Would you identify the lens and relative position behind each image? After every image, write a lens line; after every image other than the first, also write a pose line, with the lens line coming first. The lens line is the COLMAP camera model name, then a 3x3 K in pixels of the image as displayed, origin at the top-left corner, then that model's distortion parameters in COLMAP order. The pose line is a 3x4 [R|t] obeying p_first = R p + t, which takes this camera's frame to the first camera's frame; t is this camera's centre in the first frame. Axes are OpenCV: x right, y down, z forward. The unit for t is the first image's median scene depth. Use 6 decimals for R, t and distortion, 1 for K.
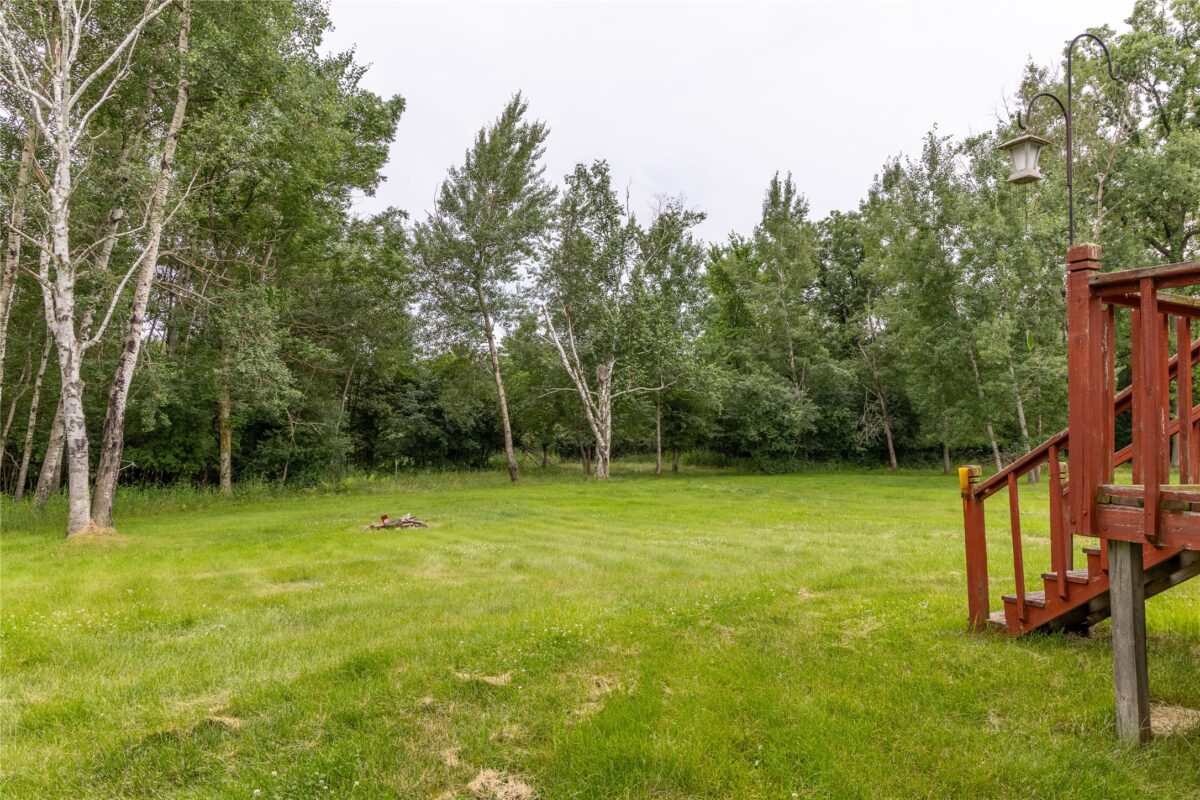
lens RADIAL K [[653.8, 0, 600.0], [0, 653.8, 400.0], [0, 0, 1]] dist [0.000662, 0.000100]
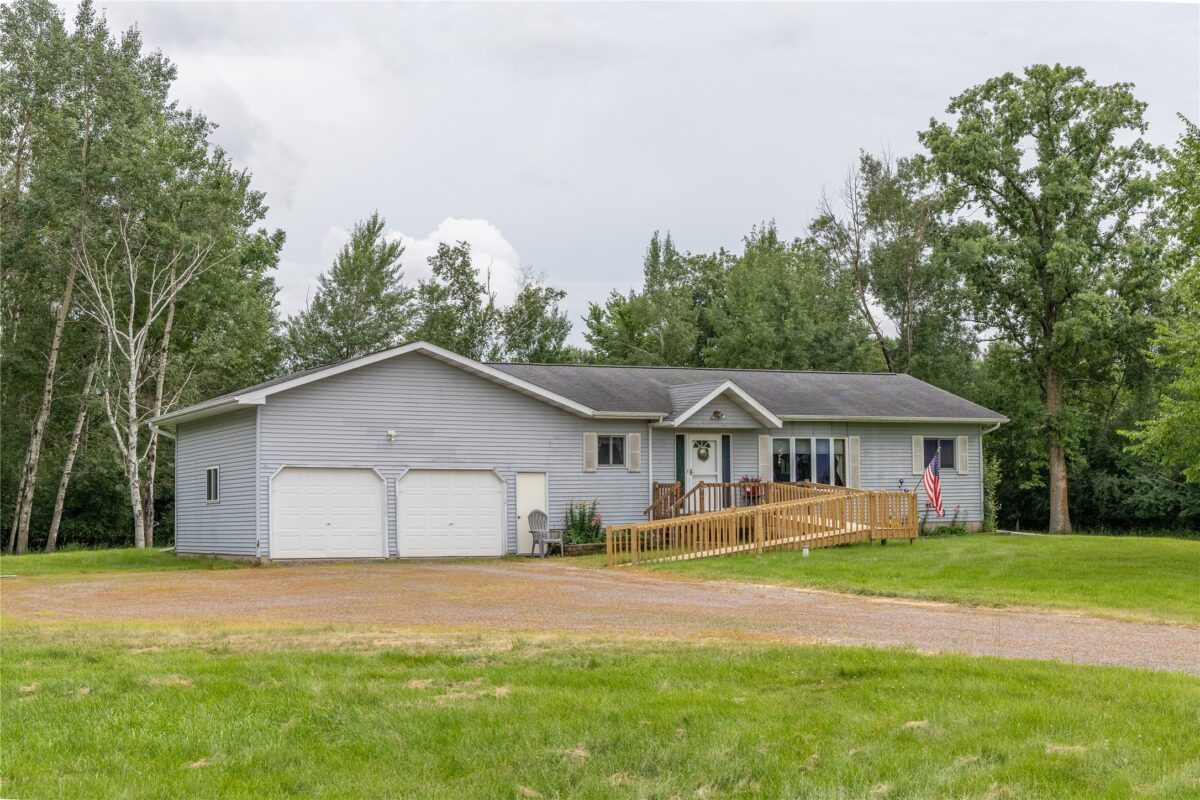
lens RADIAL K [[1792.4, 0, 700.1], [0, 1792.4, 399.9], [0, 0, 1]] dist [0.036011, -0.065378]
pose [[0.999848, -0.004353, 0.016873, 0.330247], [0.004486, 0.999959, -0.007860, -0.091847], [-0.016838, 0.007935, 0.999827, -1.857538]]
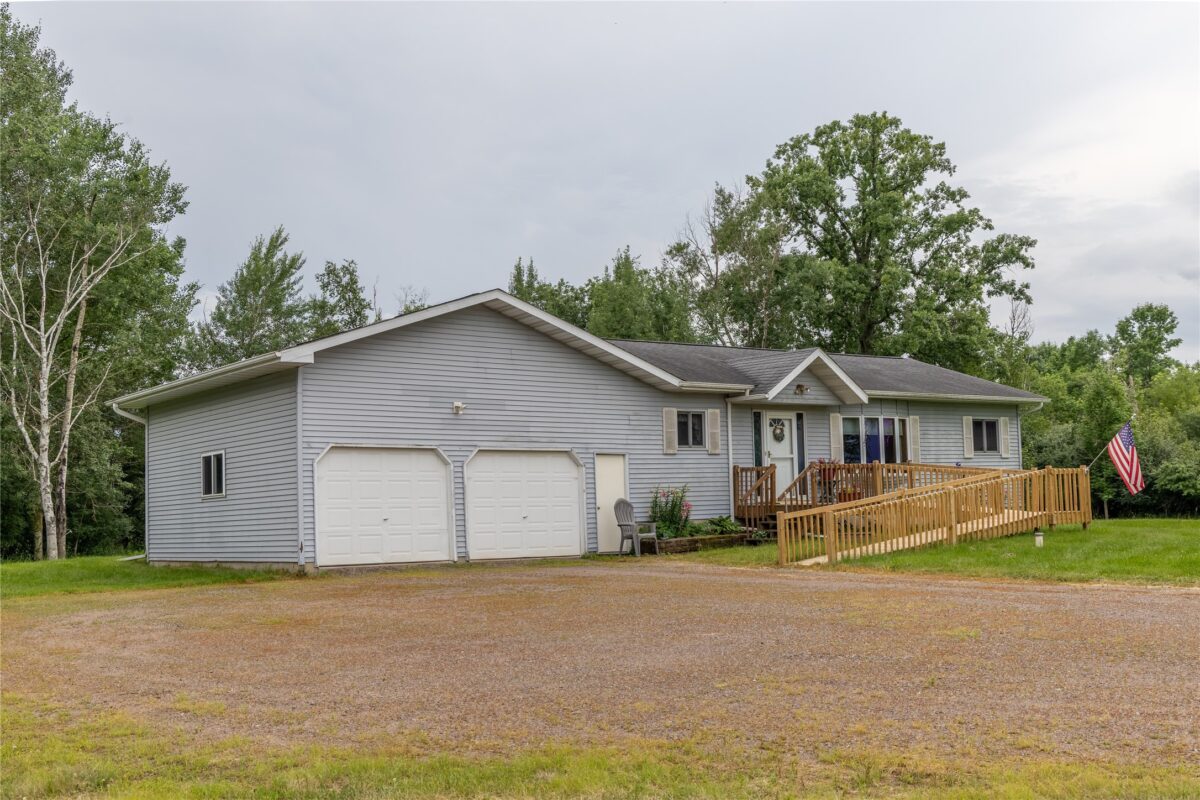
lens RADIAL K [[1265.8, 0, 600.0], [0, 1265.8, 400.0], [0, 0, 1]] dist [0.012556, 0.027251]
pose [[0.982409, -0.008065, 0.186567, 0.015822], [0.015543, 0.999132, -0.038652, -0.043515], [-0.186093, 0.040871, 0.981682, -1.166850]]
